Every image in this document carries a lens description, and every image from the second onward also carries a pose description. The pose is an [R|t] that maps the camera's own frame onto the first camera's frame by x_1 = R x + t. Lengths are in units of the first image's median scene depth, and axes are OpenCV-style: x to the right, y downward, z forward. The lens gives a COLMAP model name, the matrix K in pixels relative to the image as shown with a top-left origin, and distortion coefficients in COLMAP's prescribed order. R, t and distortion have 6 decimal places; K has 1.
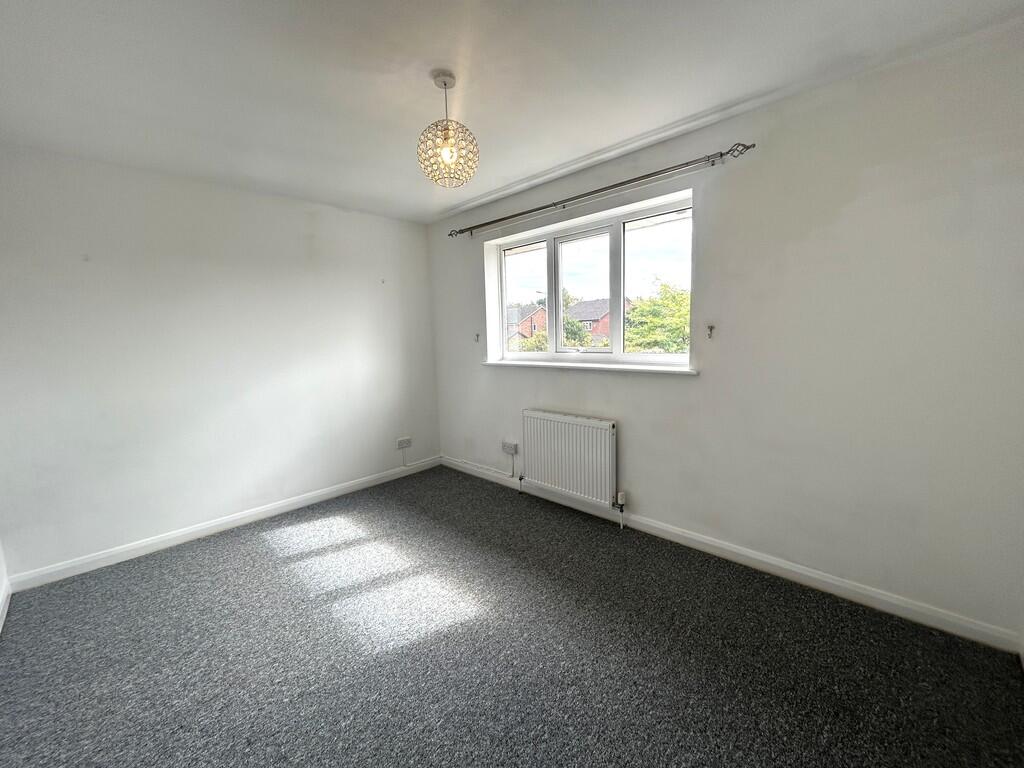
lens RADIAL K [[424.4, 0, 518.2], [0, 424.4, 385.0], [0, 0, 1]] dist [-0.000790, 0.000468]
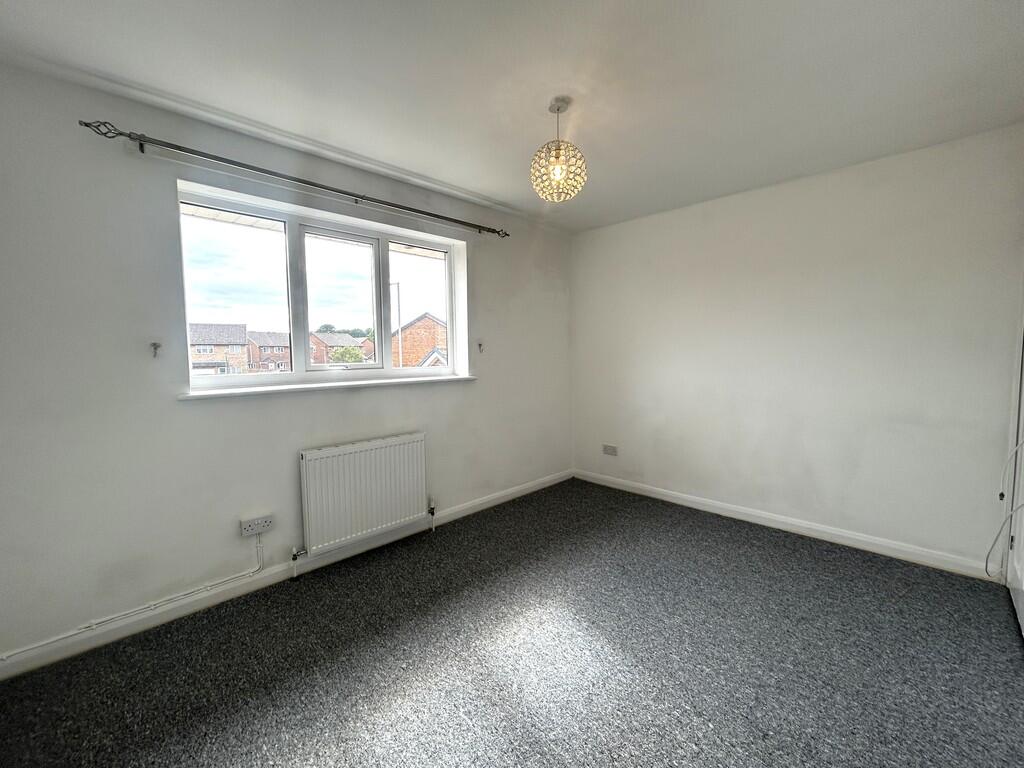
lens RADIAL K [[424.4, 0, 518.2], [0, 424.4, 385.0], [0, 0, 1]] dist [-0.000790, 0.000468]
pose [[0.010921, -0.047816, 0.998796, -0.781007], [0.136893, 0.989523, 0.045875, -0.041549], [-0.990526, 0.136227, 0.017352, 0.709948]]
